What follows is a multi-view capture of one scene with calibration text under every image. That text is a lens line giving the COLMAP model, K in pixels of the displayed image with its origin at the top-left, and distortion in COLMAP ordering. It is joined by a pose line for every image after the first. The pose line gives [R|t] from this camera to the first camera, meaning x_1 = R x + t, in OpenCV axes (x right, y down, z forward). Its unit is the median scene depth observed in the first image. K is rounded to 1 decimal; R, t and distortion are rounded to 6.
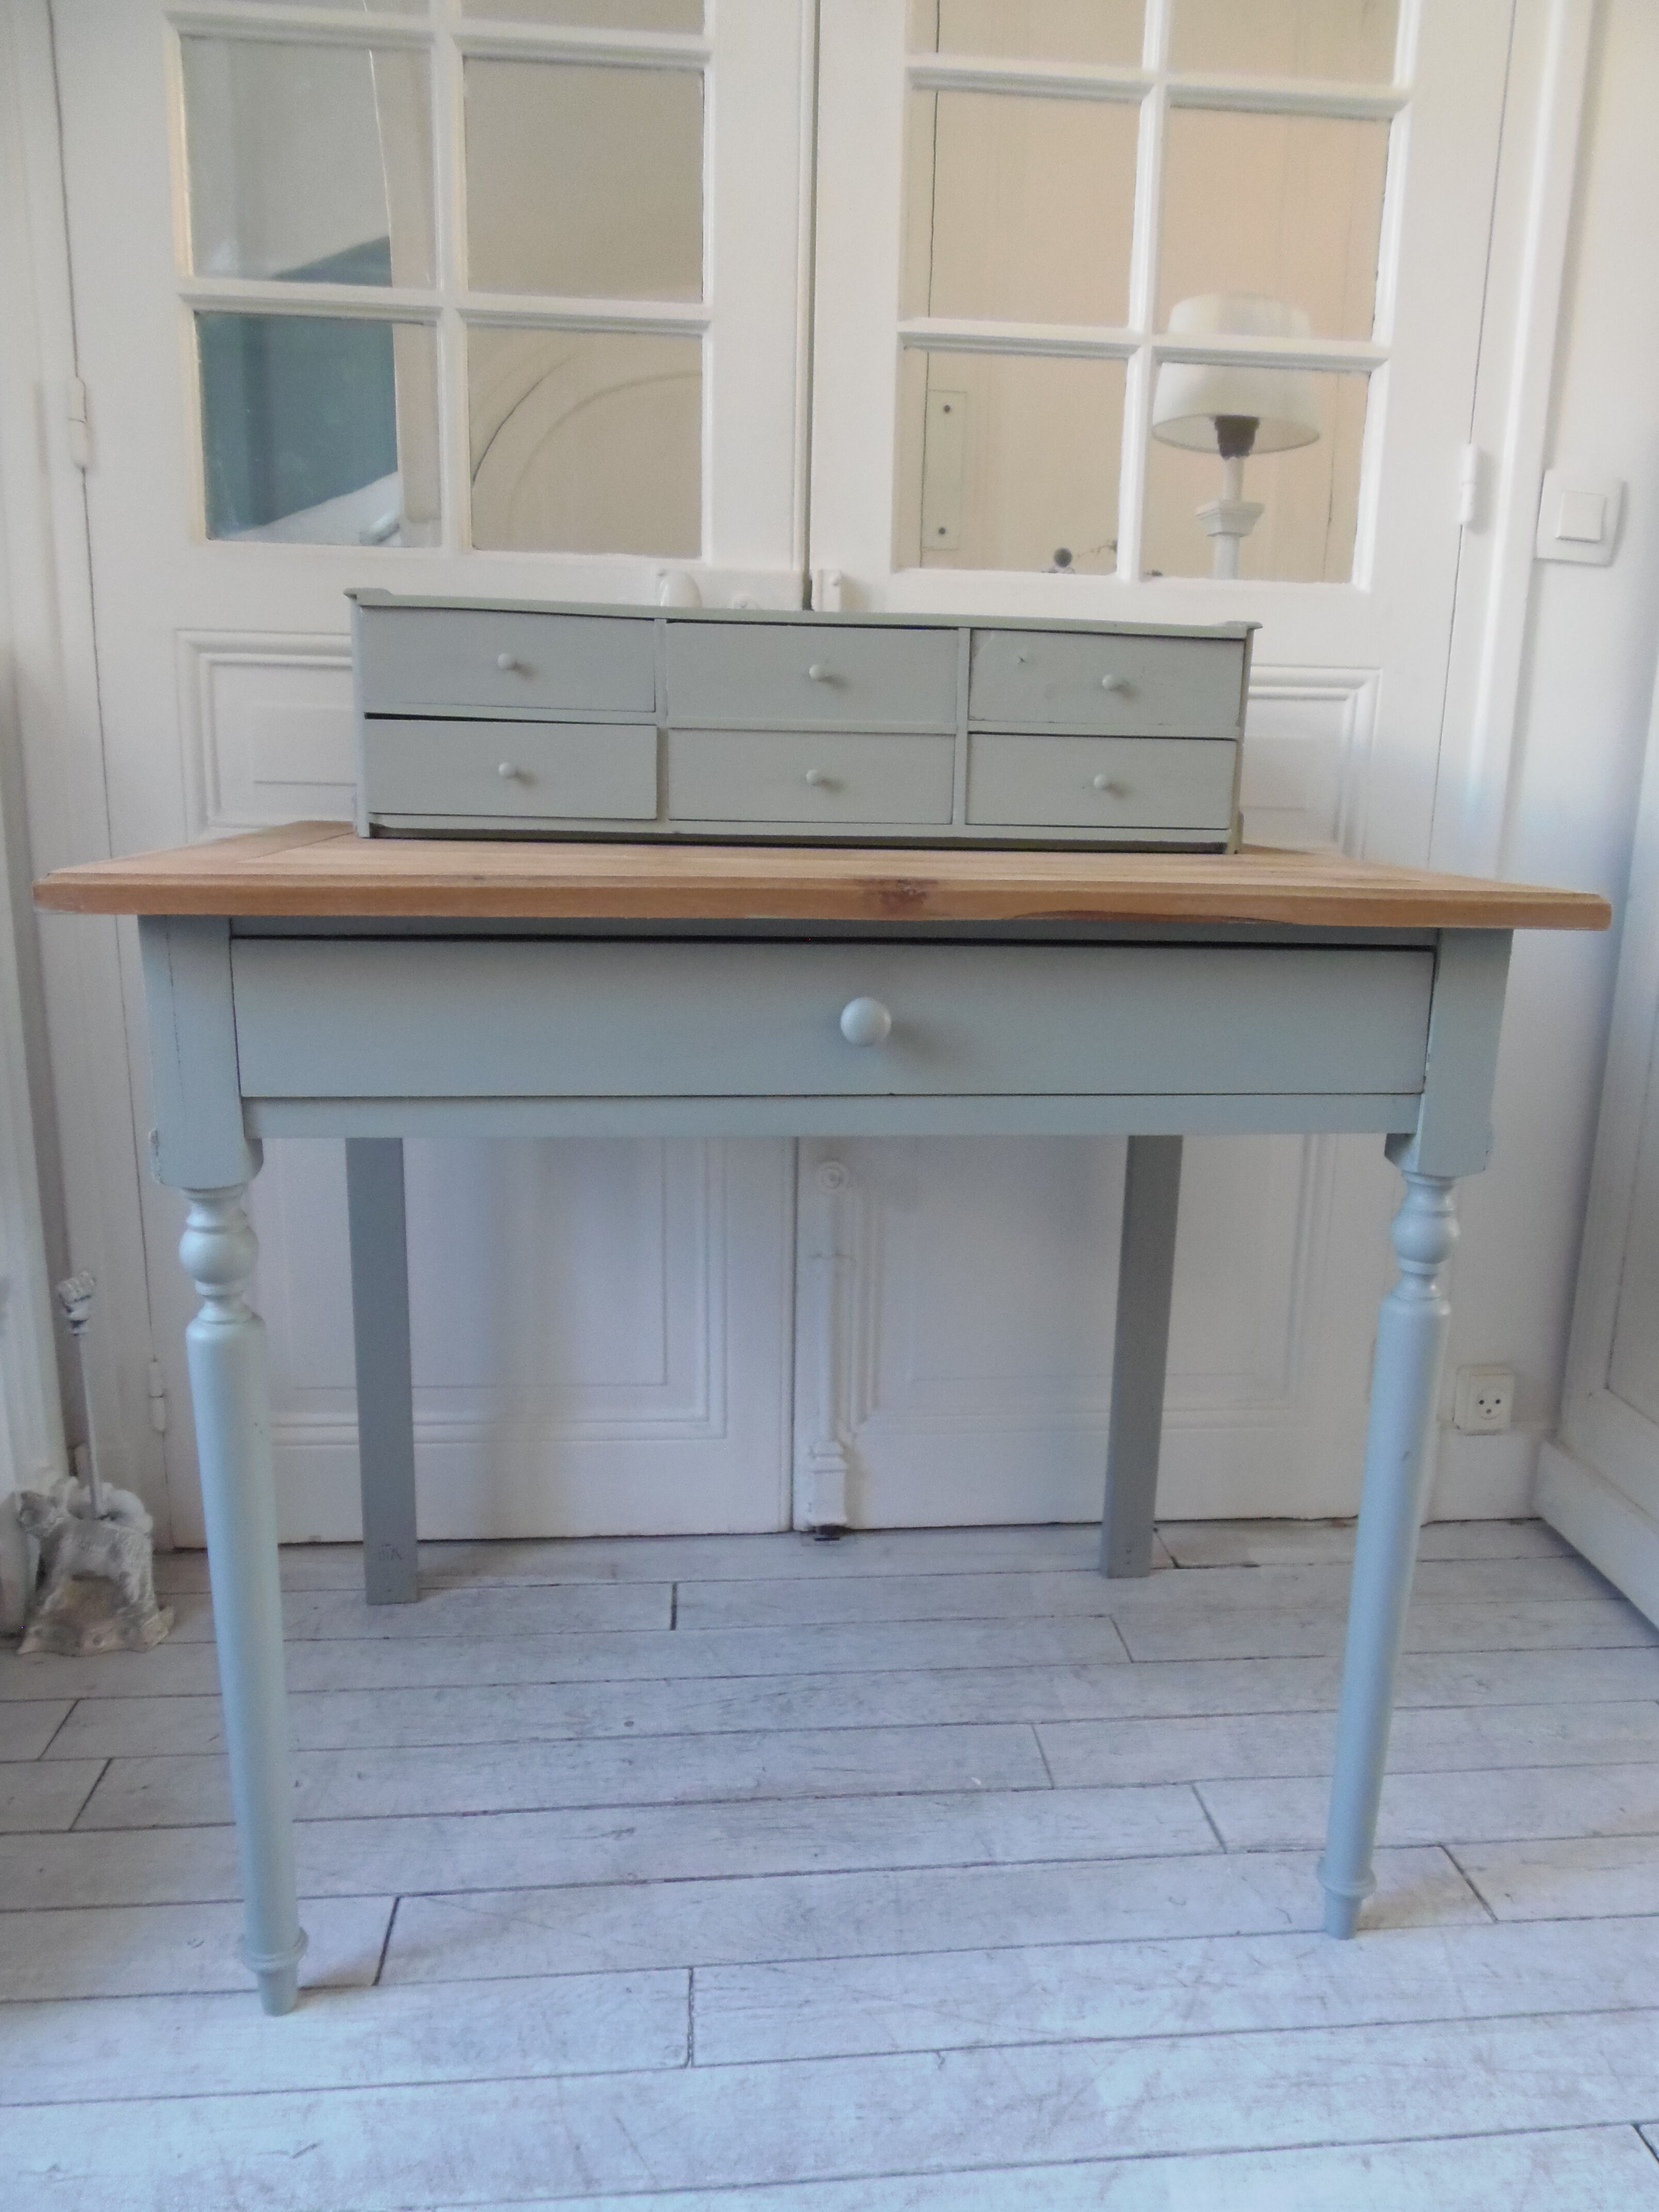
lens RADIAL K [[1606.7, 0, 863.5], [0, 1606.7, 1152.6], [0, 0, 1]] dist [-0.016788, -0.001029]
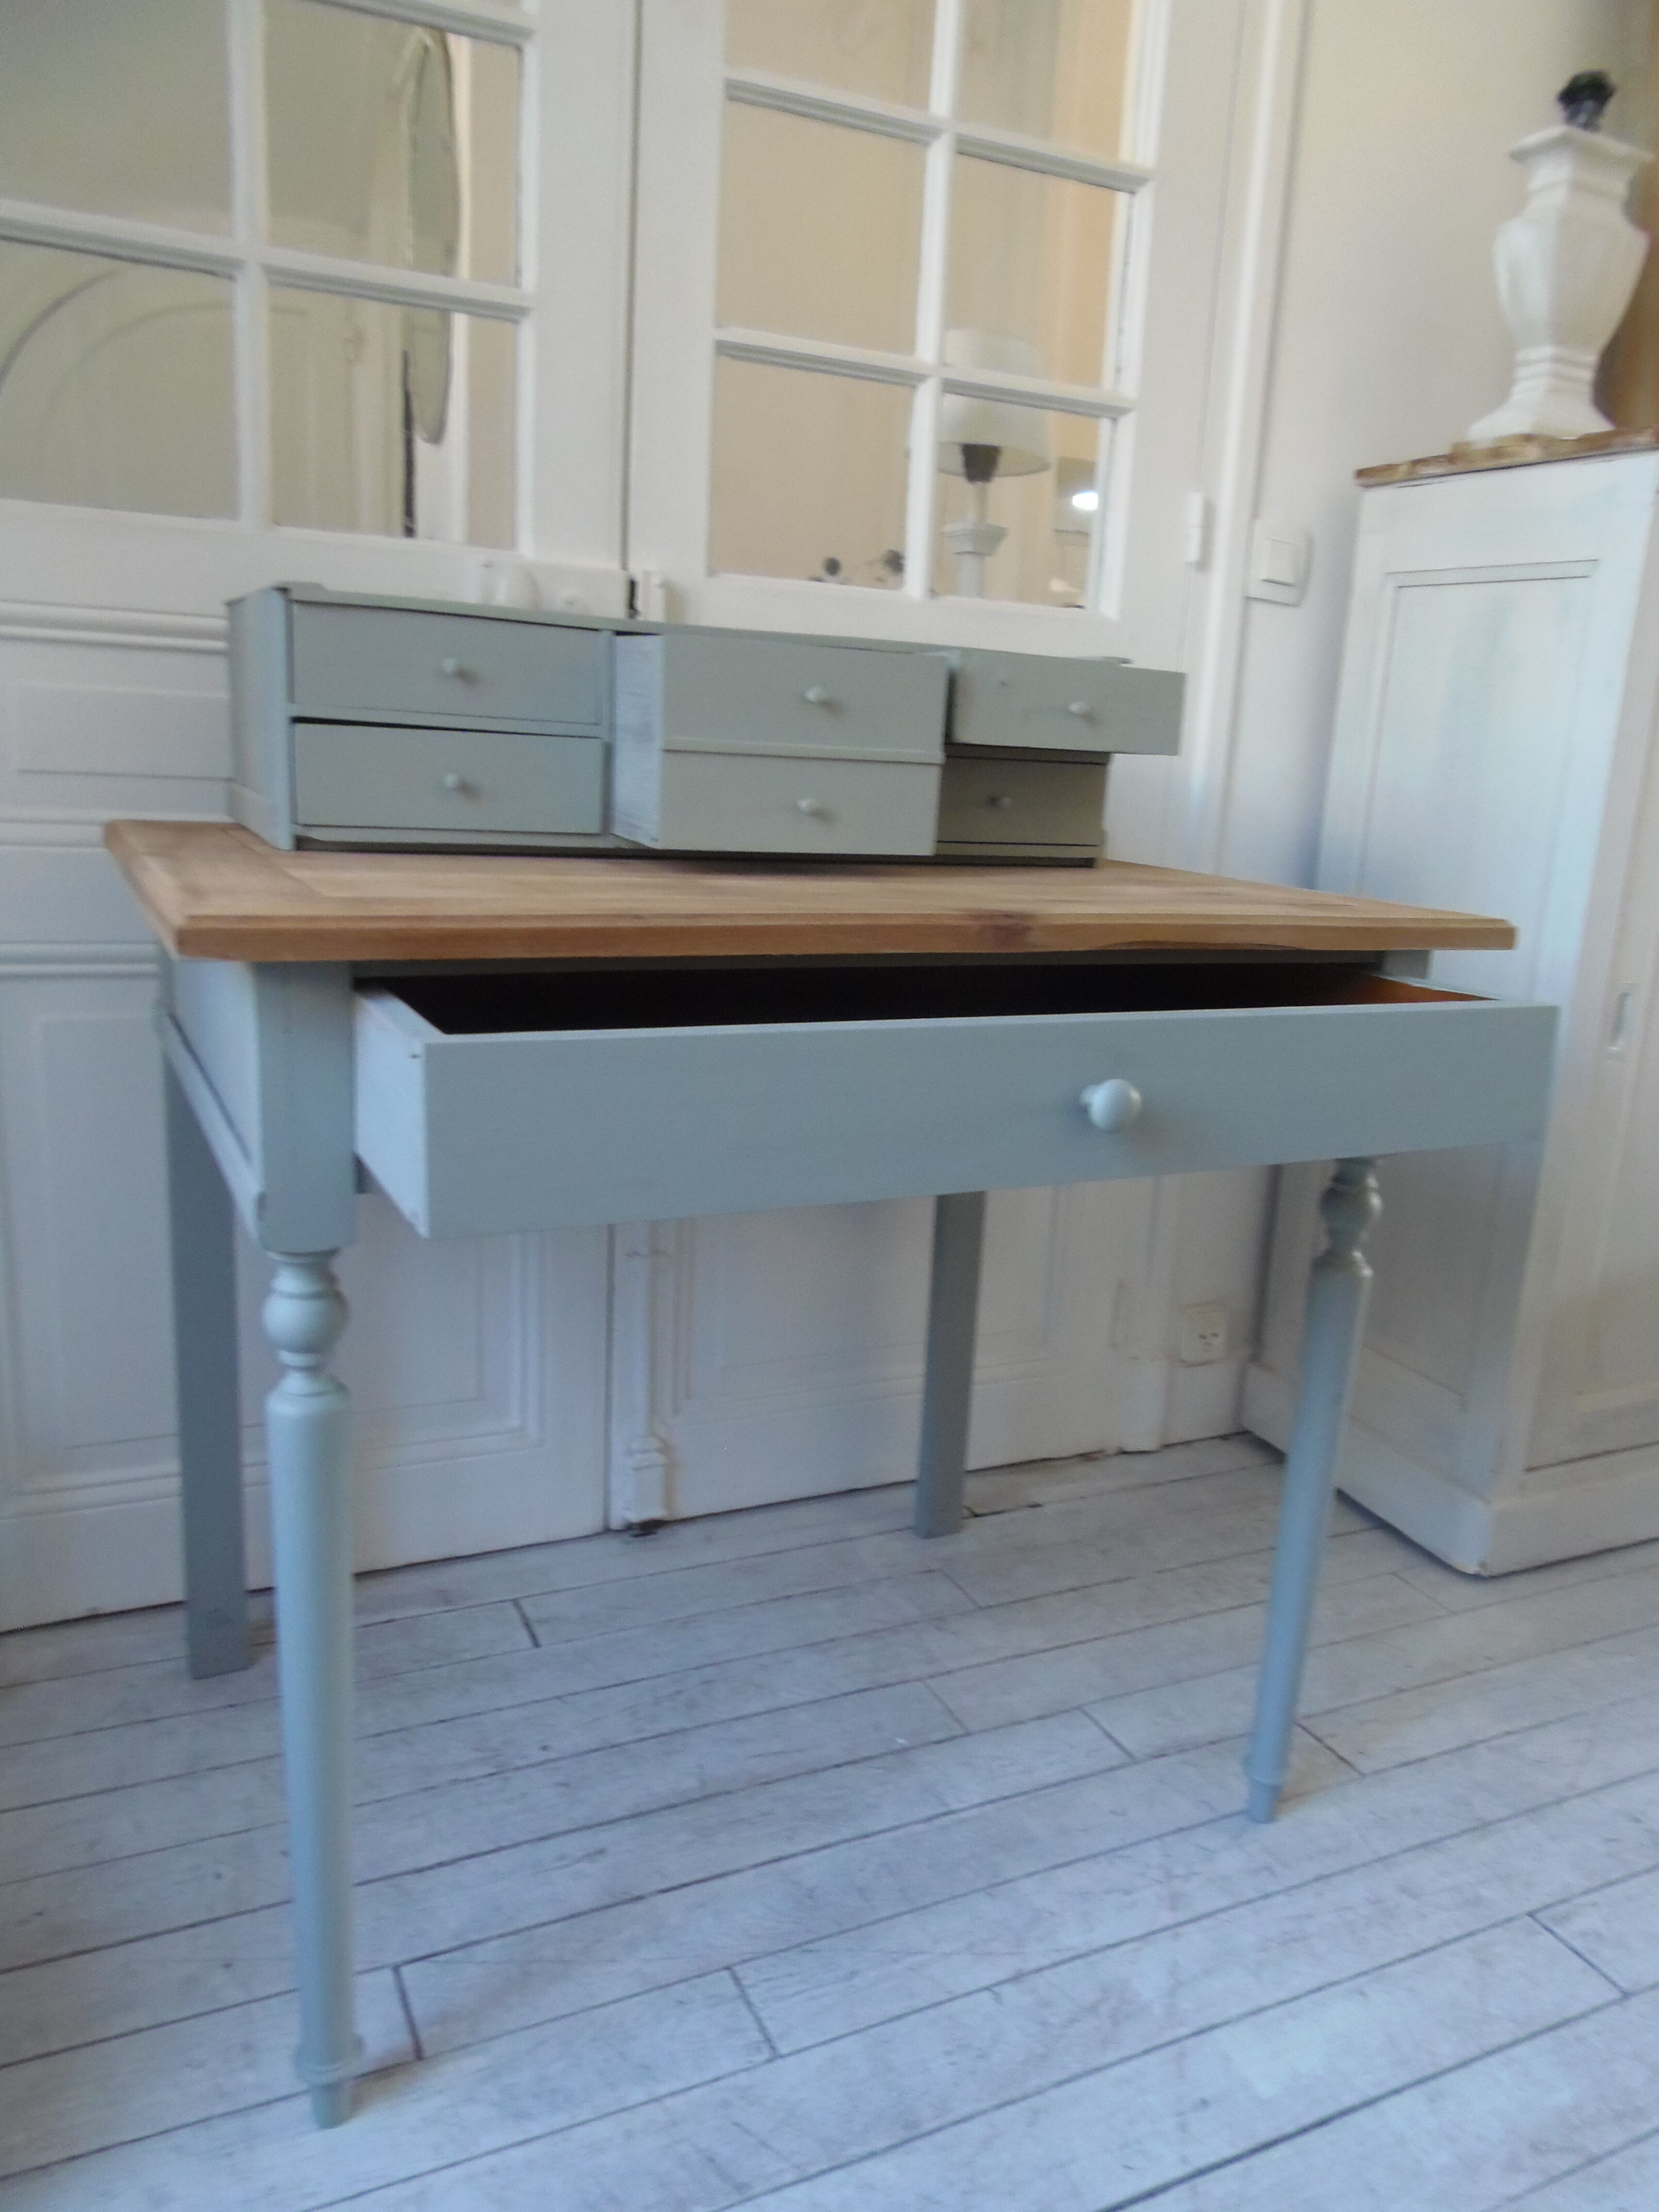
lens RADIAL K [[1606.7, 0, 875.9], [0, 1606.7, 1145.4], [0, 0, 1]] dist [-0.016788, -0.001029]
pose [[0.938717, -0.054581, 0.340339, -0.300659], [0.047111, 0.998434, 0.030180, -0.036173], [-0.341454, -0.012296, 0.939818, 0.013178]]
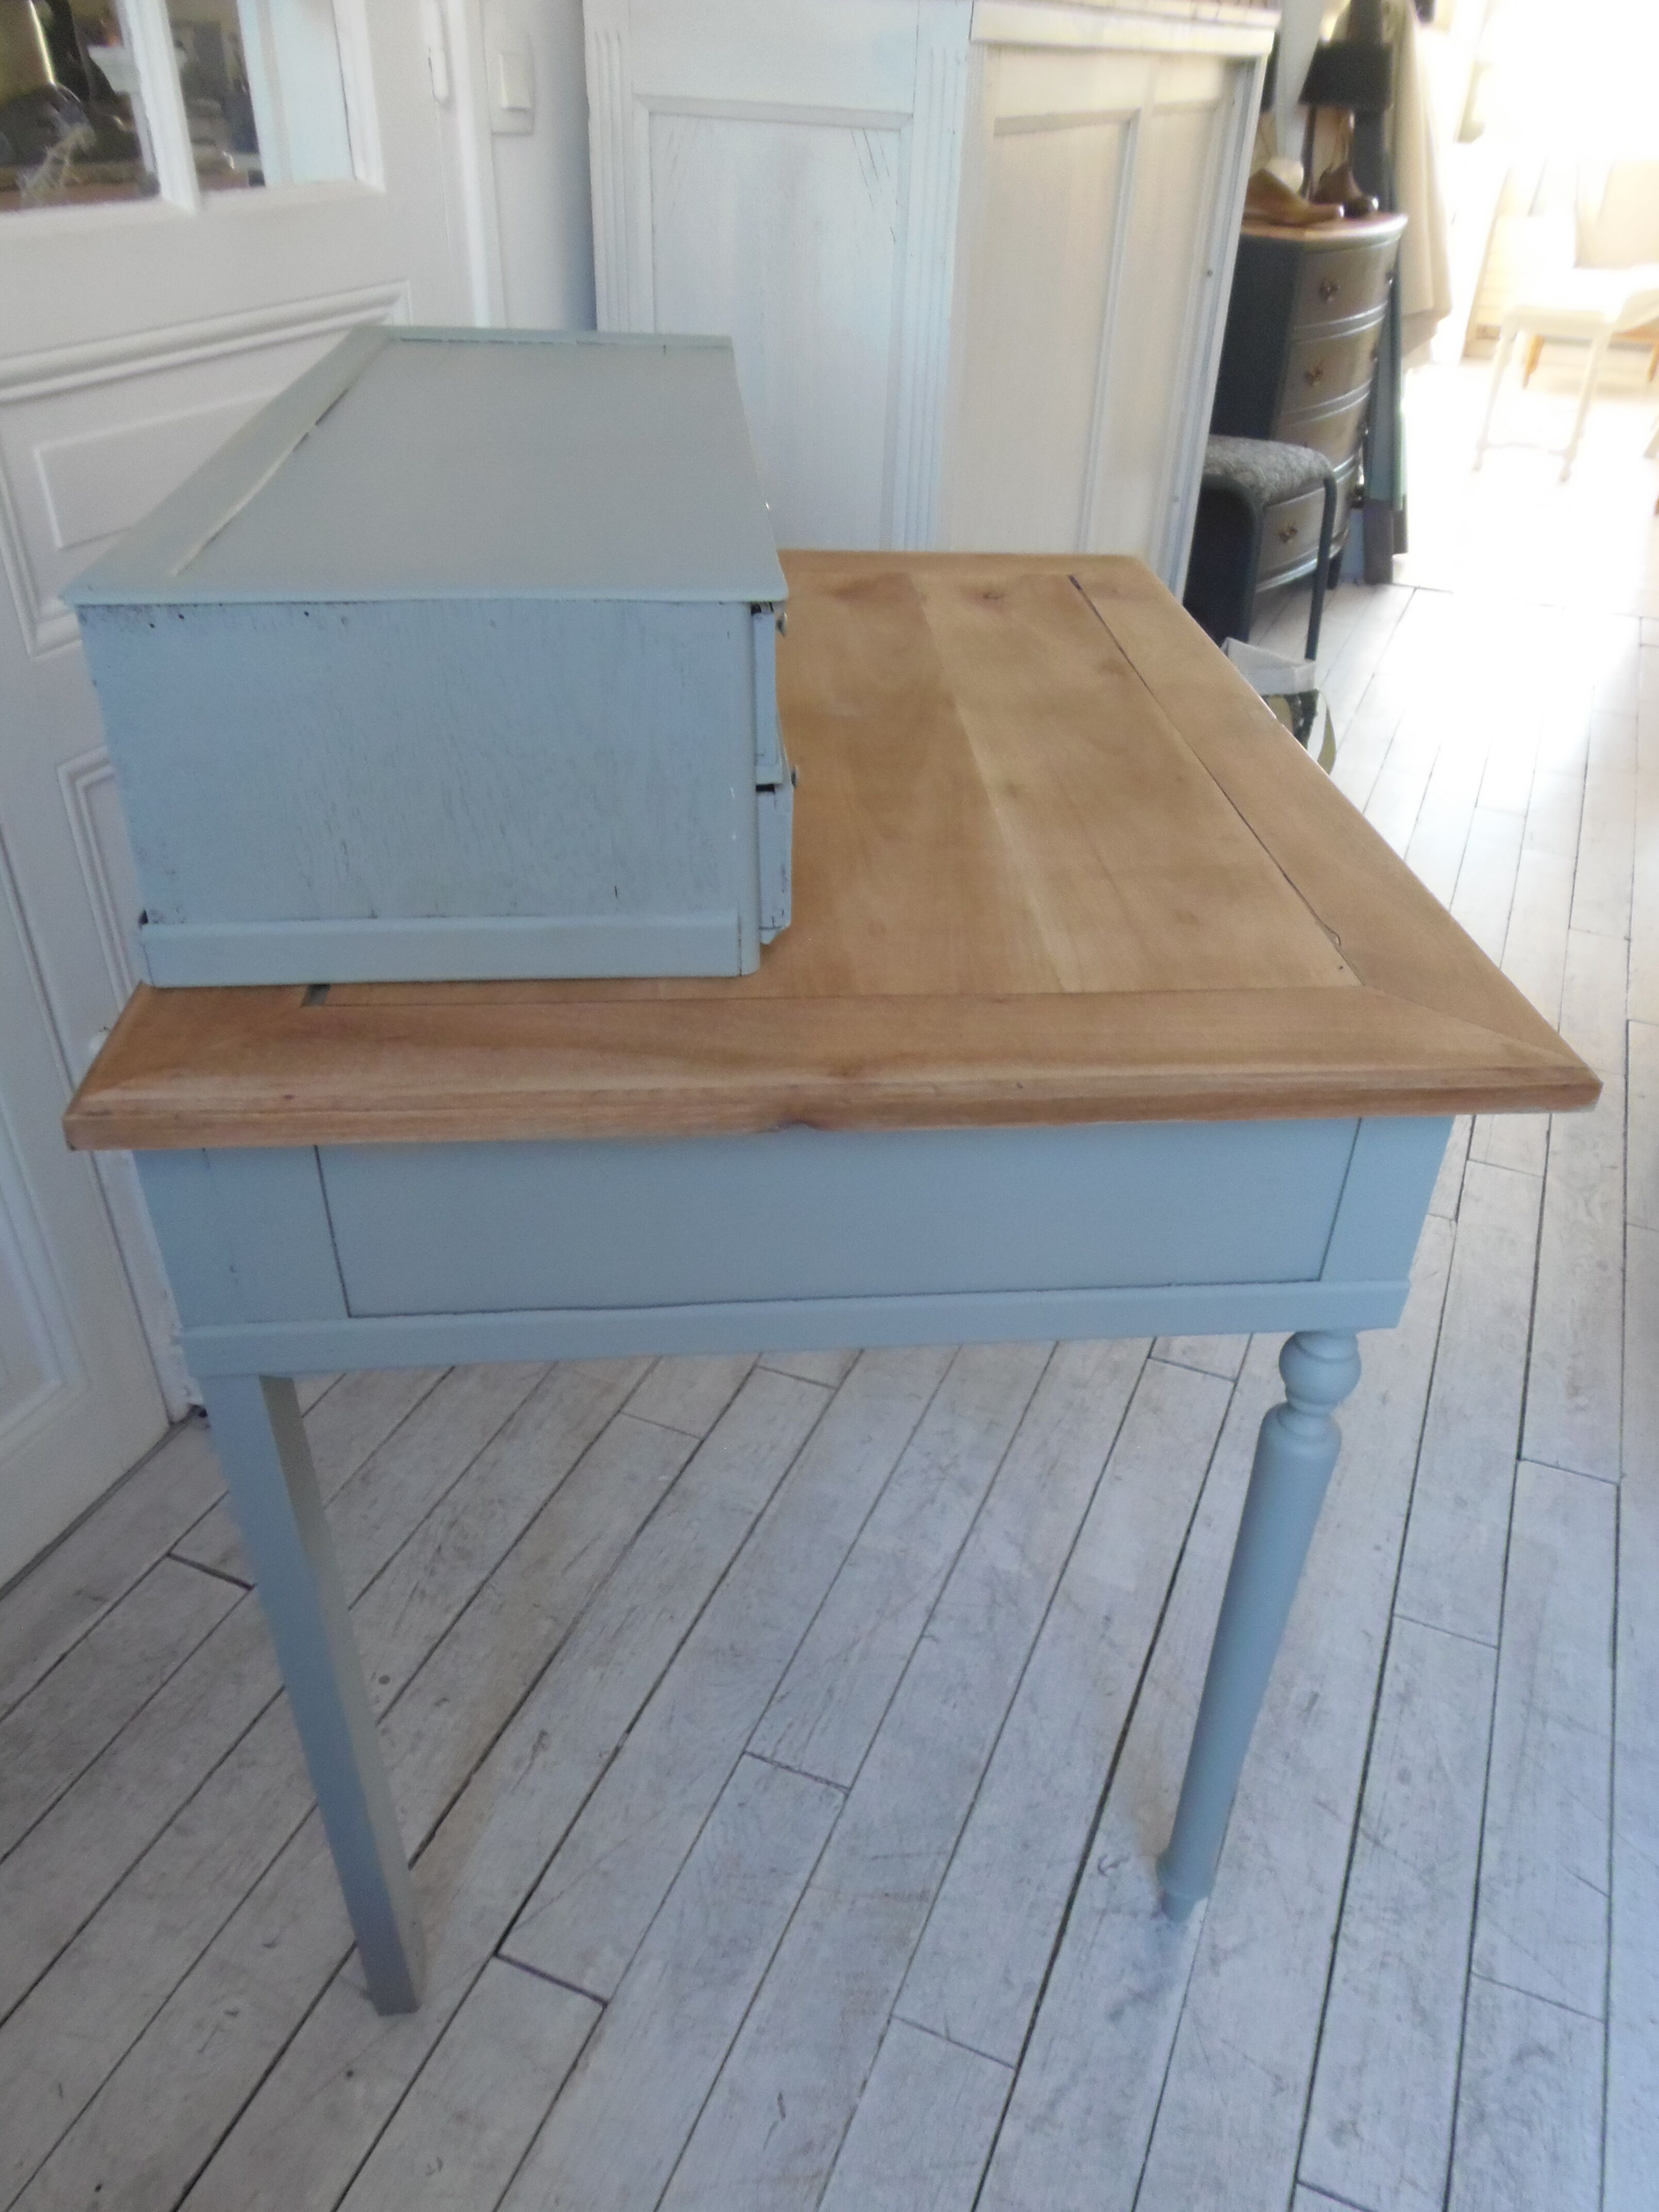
lens RADIAL K [[1606.7, 0, 872.9], [0, 1606.7, 1153.6], [0, 0, 1]] dist [-0.016788, -0.001029]
pose [[0.462163, -0.513672, 0.722874, -0.595726], [0.182151, 0.852760, 0.489511, -0.351642], [-0.867886, -0.094562, 0.487680, 0.357985]]
